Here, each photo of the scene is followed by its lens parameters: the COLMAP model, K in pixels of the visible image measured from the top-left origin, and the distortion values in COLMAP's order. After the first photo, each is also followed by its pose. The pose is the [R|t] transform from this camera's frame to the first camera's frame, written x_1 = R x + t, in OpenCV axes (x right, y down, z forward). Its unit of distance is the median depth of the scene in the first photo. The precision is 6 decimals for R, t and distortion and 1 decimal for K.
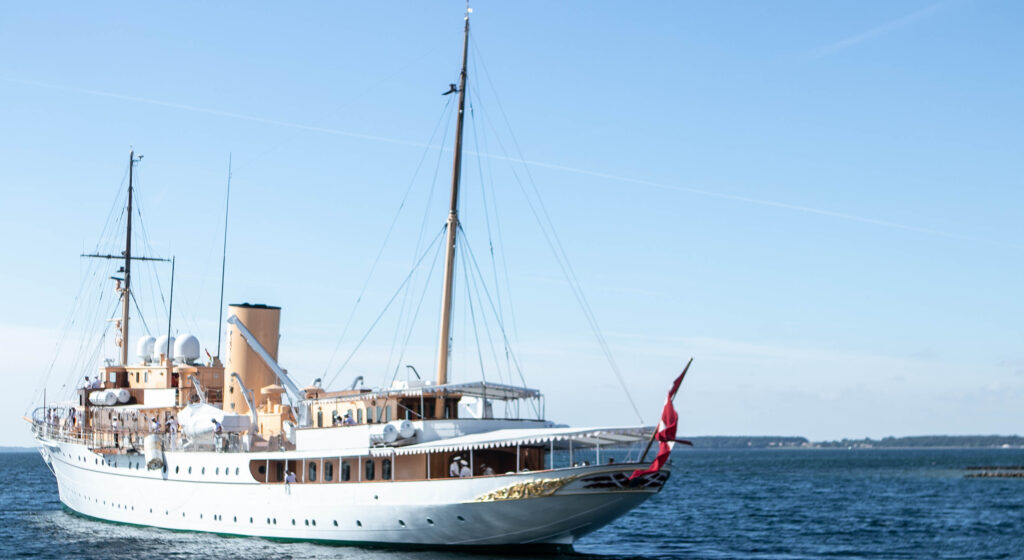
lens RADIAL K [[1810.8, 0, 513.6], [0, 1810.8, 277.8], [0, 0, 1]] dist [-0.026128, 0.000000]
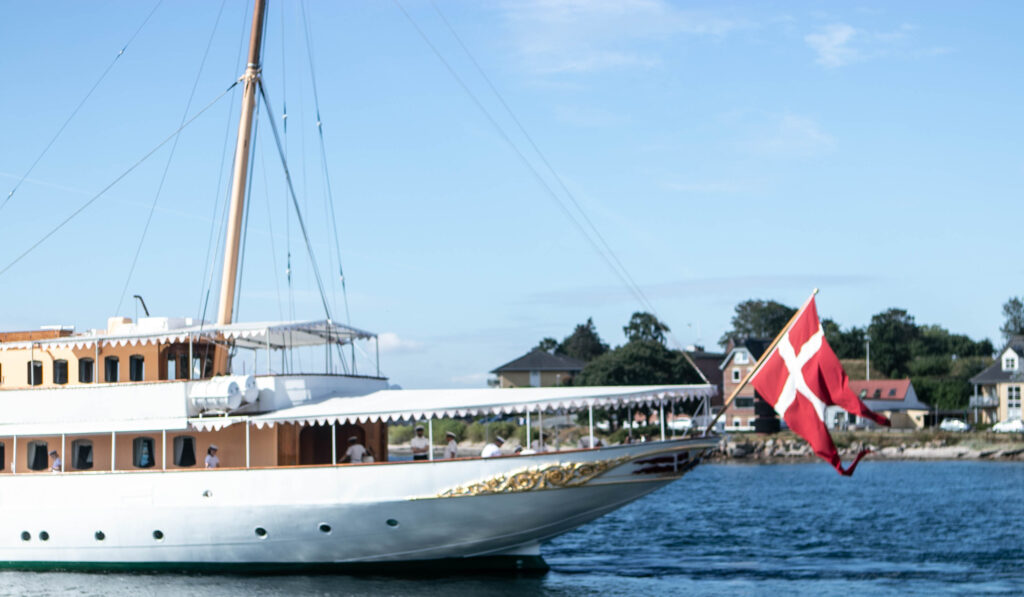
lens RADIAL K [[2060.1, 0, 512.0], [0, 2060.1, 307.5], [0, 0, 1]] dist [-0.075366, 0.000000]
pose [[0.855518, 0.028239, 0.517003, -0.341178], [-0.045218, 0.998771, 0.020272, 0.032844], [-0.515796, -0.040721, 0.855743, 0.298831]]
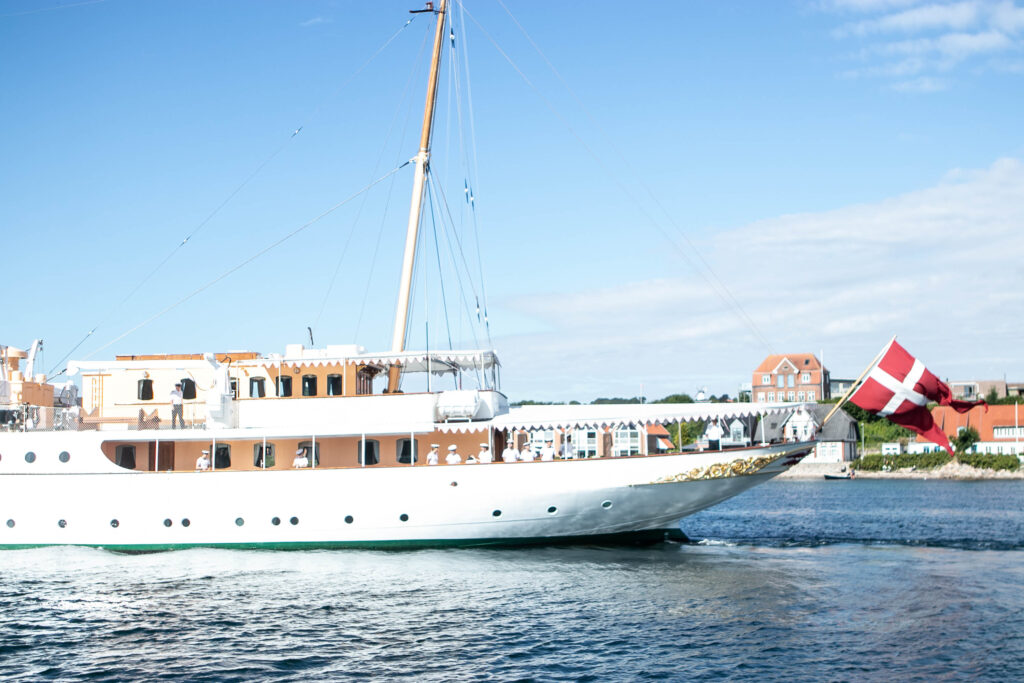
lens RADIAL K [[1384.6, 0, 512.2], [0, 1384.6, 337.7], [0, 0, 1]] dist [-0.067223, 0.000000]
pose [[0.599723, 0.068750, 0.797249, -0.521577], [-0.070796, 0.996954, -0.032715, 0.070018], [-0.797070, -0.036822, 0.602763, 0.571456]]
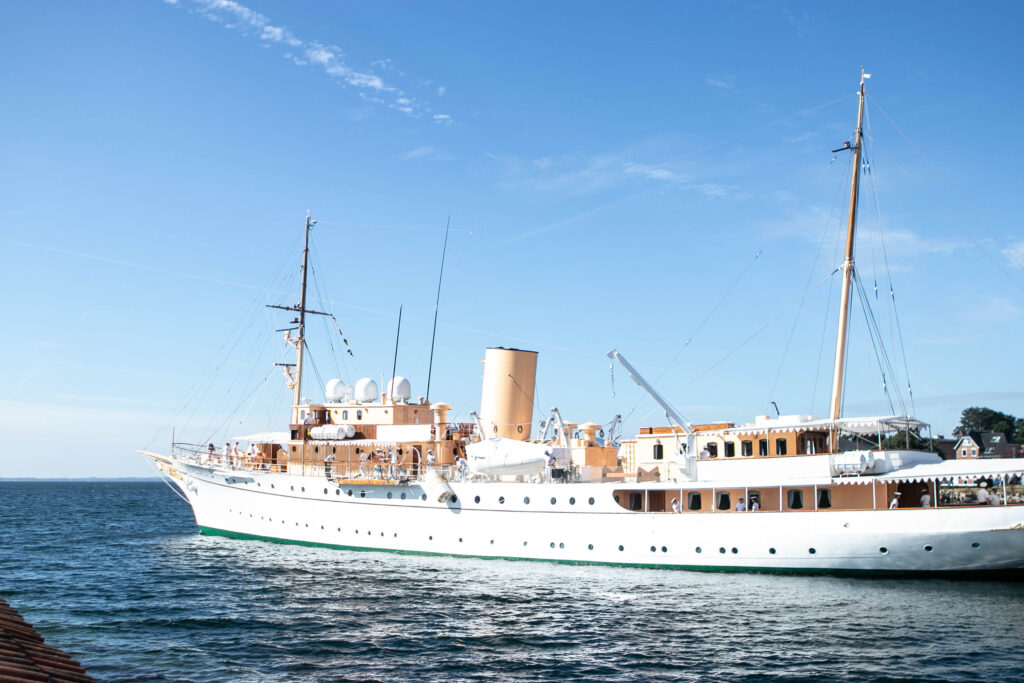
lens RADIAL K [[1151.5, 0, 503.9], [0, 1151.5, 344.0], [0, 0, 1]] dist [-0.073474, 0.000000]
pose [[0.962116, 0.037066, 0.270111, -0.413345], [-0.029415, 0.999045, -0.032318, 0.042408], [-0.271050, 0.023149, 0.962287, 0.401577]]
